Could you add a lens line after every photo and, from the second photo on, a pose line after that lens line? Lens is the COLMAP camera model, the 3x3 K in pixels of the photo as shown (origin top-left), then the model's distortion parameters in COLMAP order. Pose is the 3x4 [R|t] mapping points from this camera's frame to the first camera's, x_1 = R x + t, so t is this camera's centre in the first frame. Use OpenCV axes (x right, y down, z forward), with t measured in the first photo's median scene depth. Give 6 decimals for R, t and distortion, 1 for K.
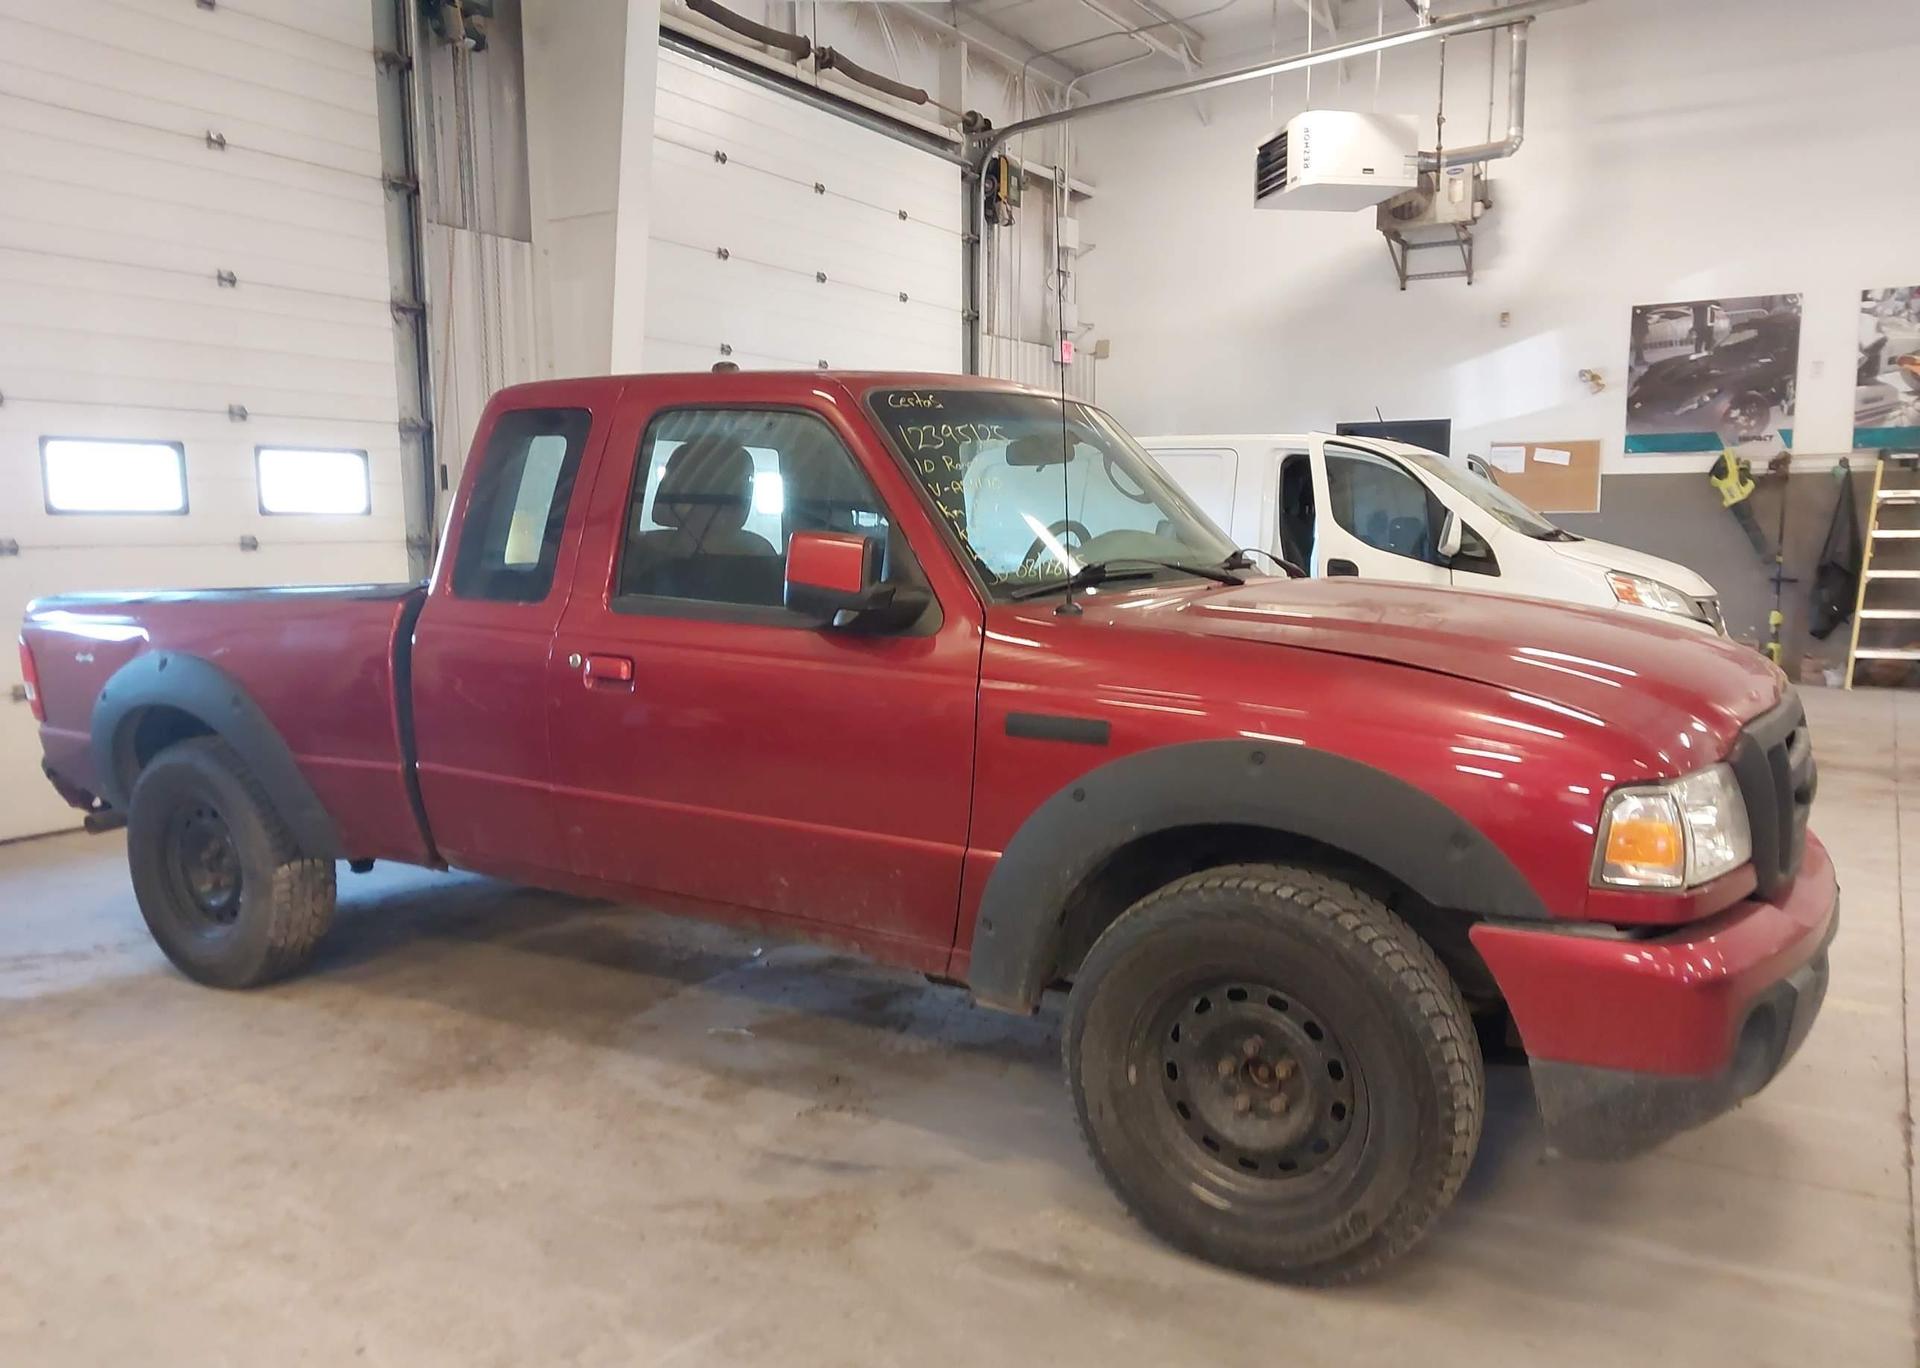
lens RADIAL K [[1519.0, 0, 952.2], [0, 1519.0, 698.7], [0, 0, 1]] dist [0.033404, -0.047735]
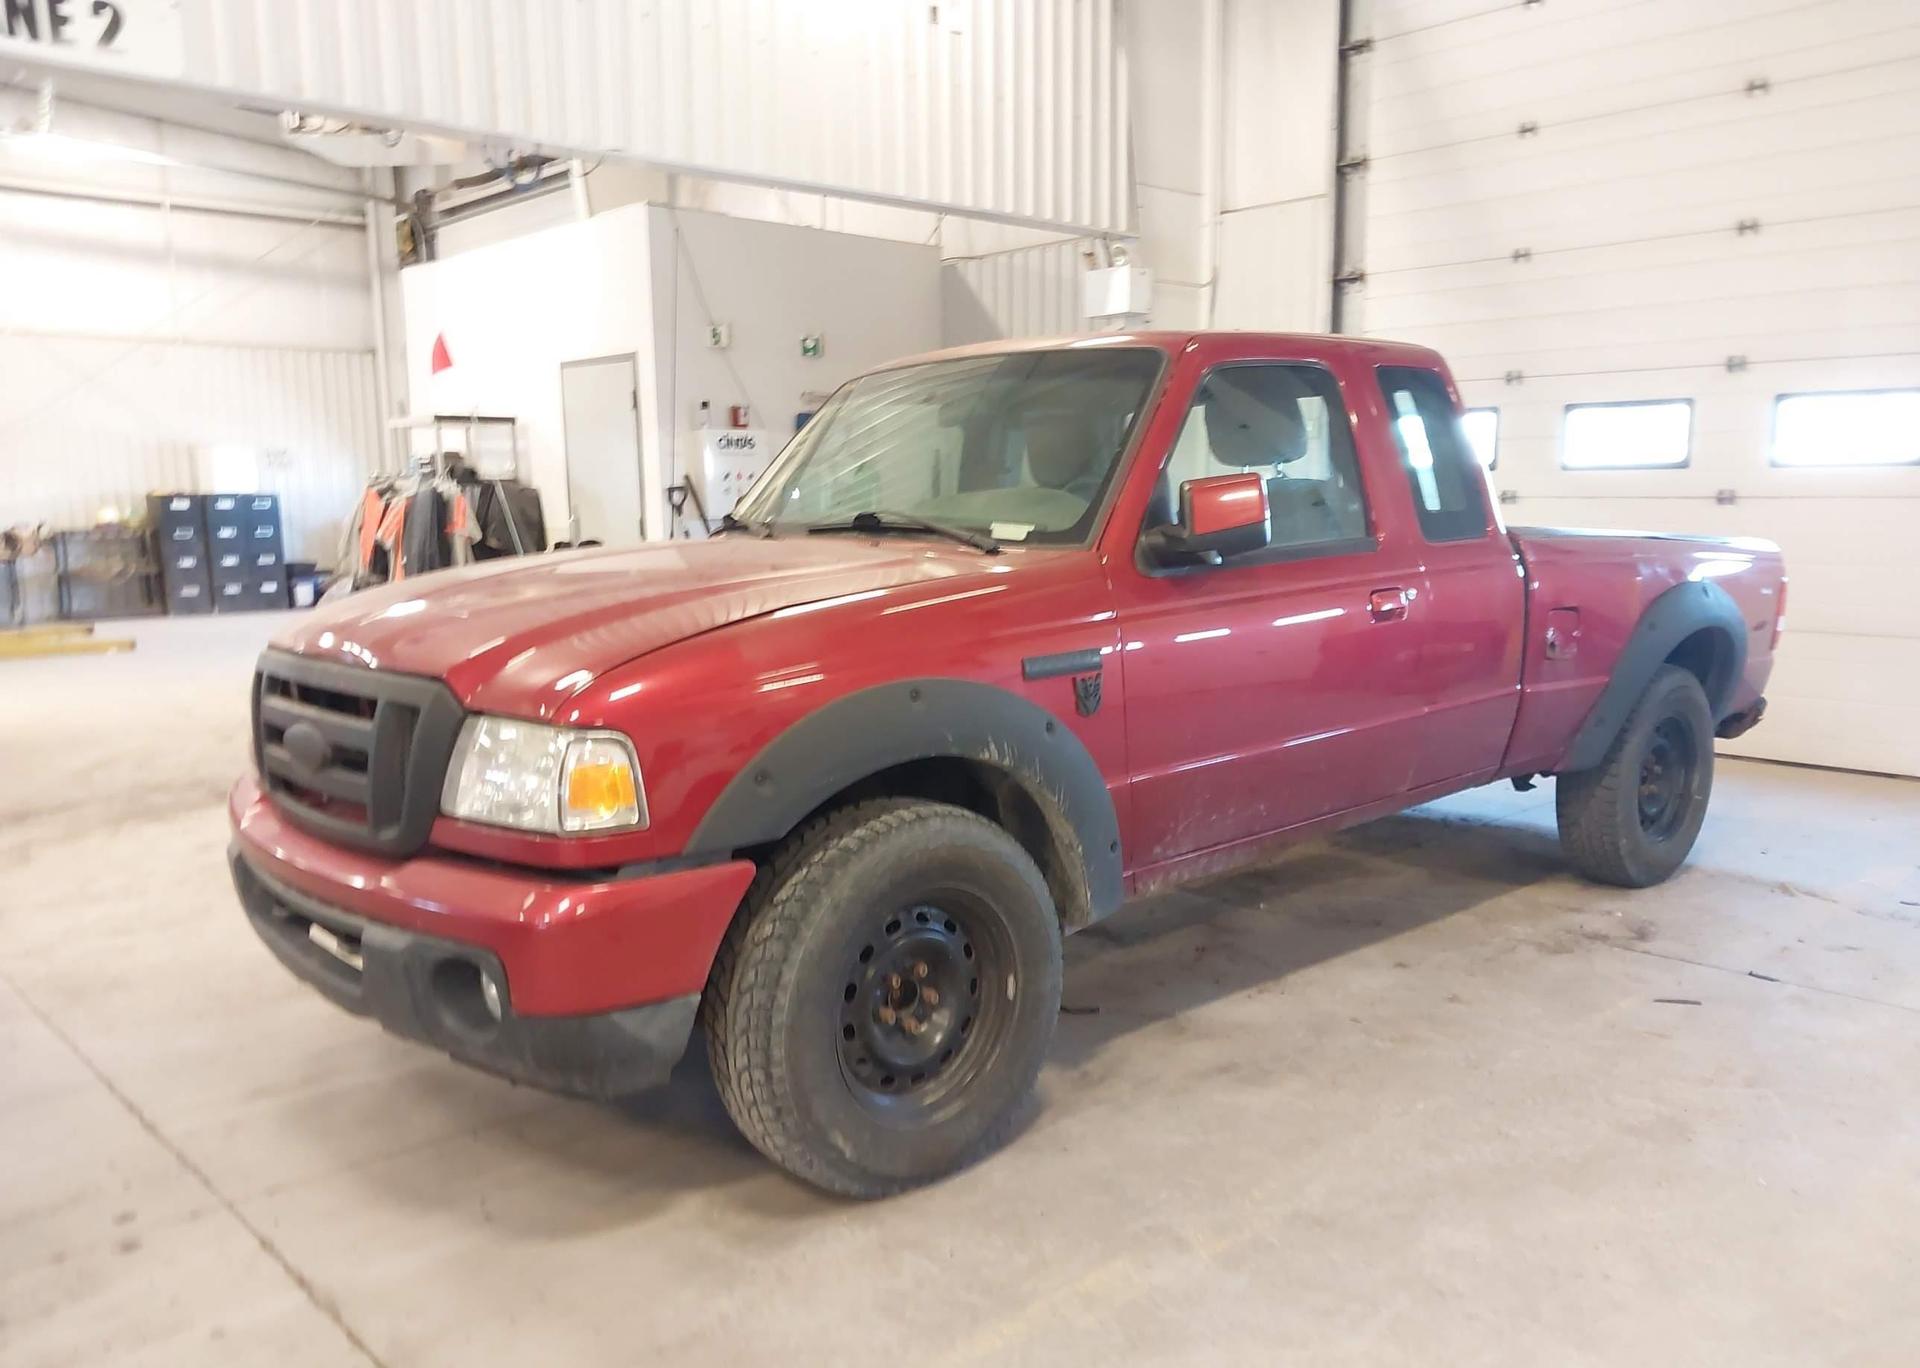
lens RADIAL K [[1519.0, 0, 935.1], [0, 1519.0, 686.9], [0, 0, 1]] dist [0.033404, -0.047735]
pose [[-0.289539, 0.131706, -0.948062, 0.924902], [-0.104076, 0.980283, 0.167967, -0.129306], [0.951491, 0.147303, -0.270123, 1.110078]]
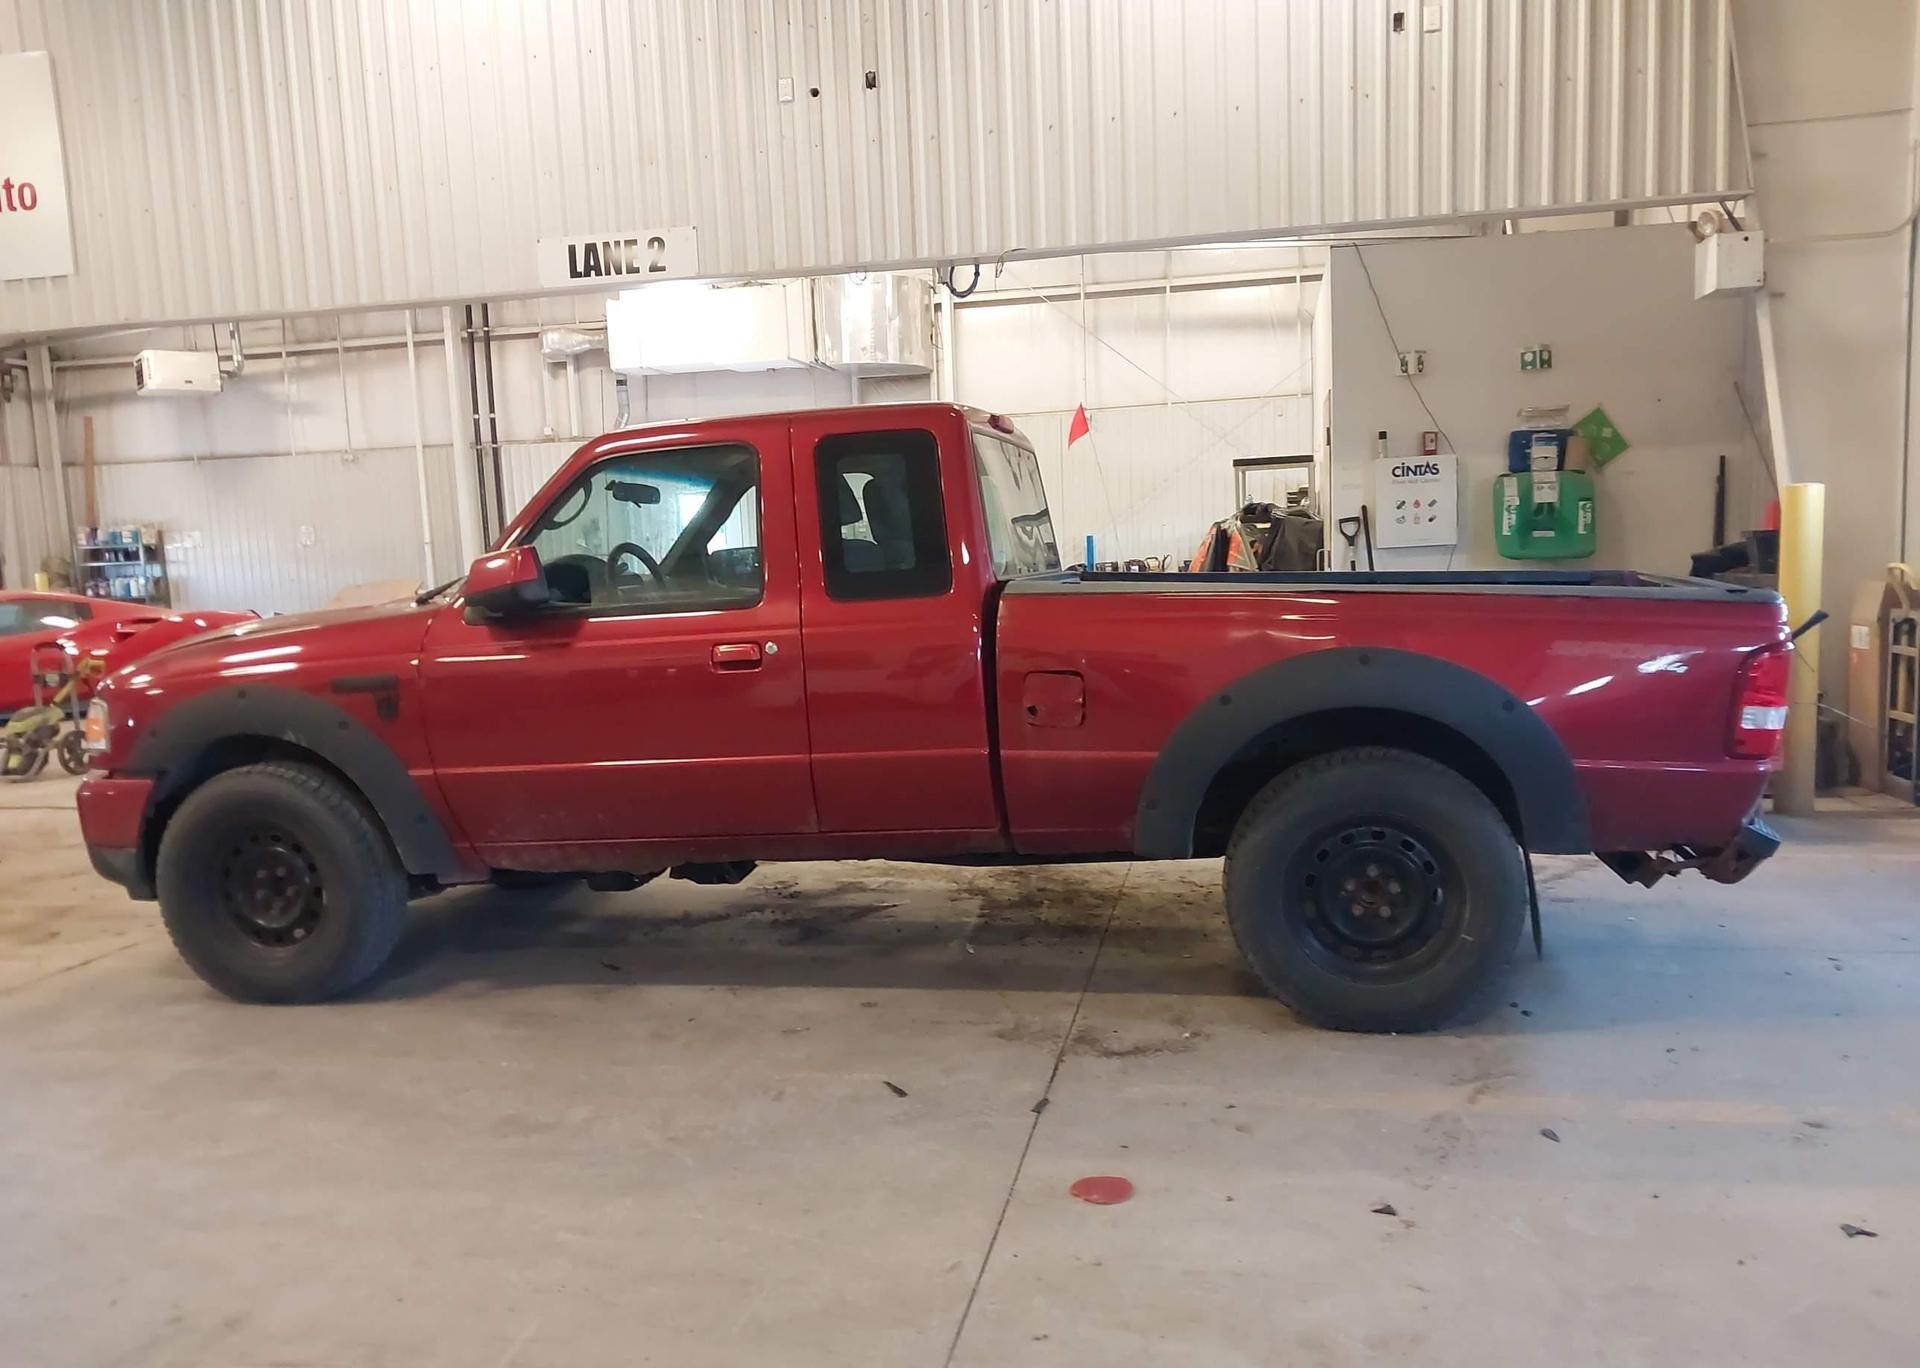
lens RADIAL K [[1519.0, 0, 940.7], [0, 1519.0, 674.5], [0, 0, 1]] dist [0.033404, -0.047735]
pose [[-0.942444, 0.074950, -0.325854, 0.223826], [0.008509, 0.979613, 0.200714, -0.234500], [0.334255, 0.186389, -0.923868, 2.032182]]
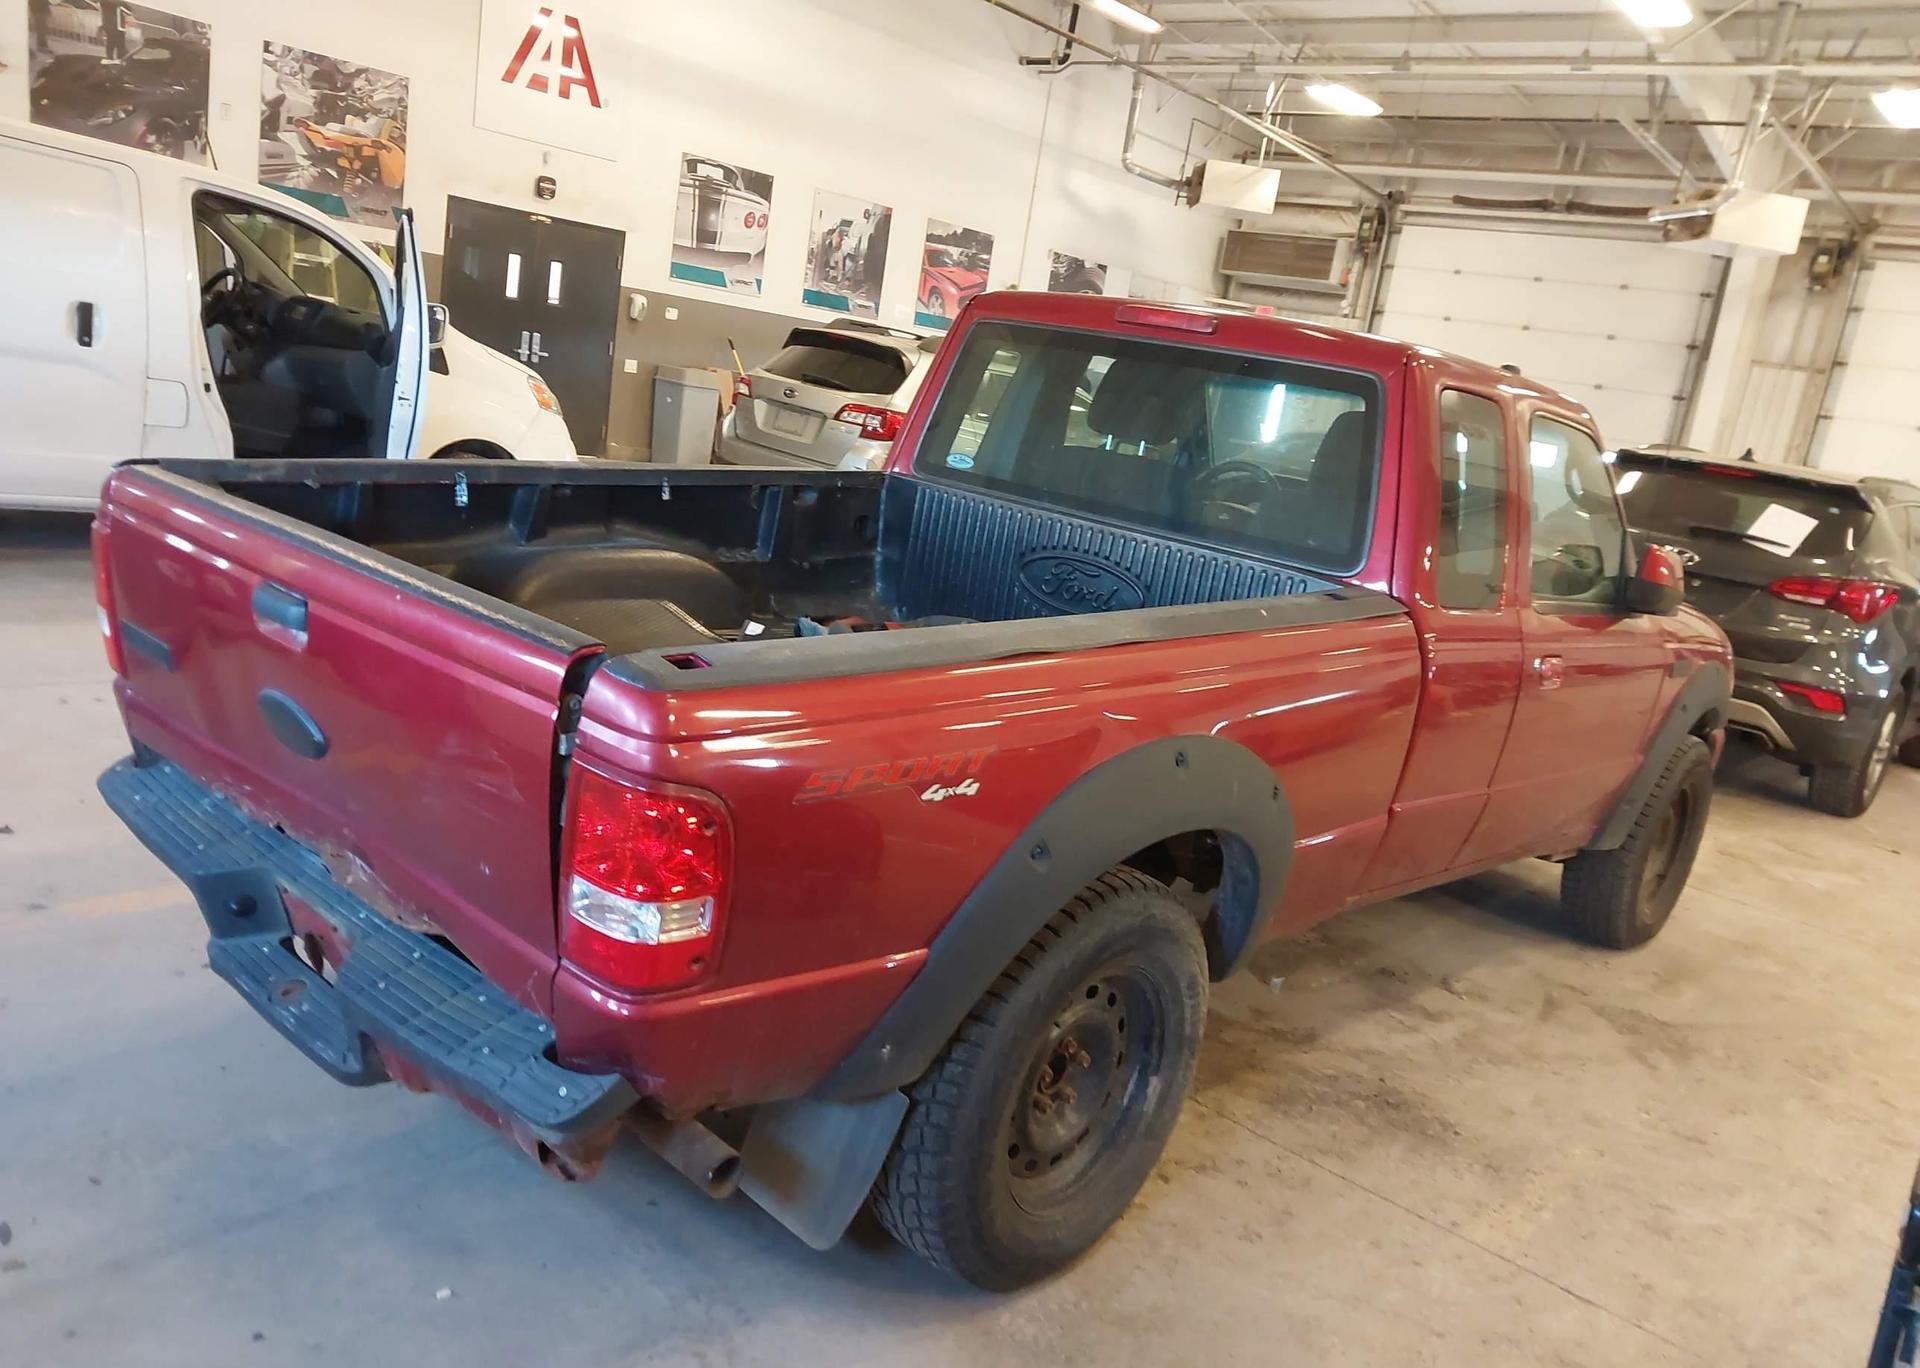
lens RADIAL K [[1519.0, 0, 978.6], [0, 1519.0, 690.6], [0, 0, 1]] dist [0.033404, -0.047735]
pose [[0.145390, -0.177047, 0.973405, -1.034913], [-0.045109, 0.981649, 0.185284, -0.143345], [-0.988346, -0.070847, 0.134735, 0.971690]]
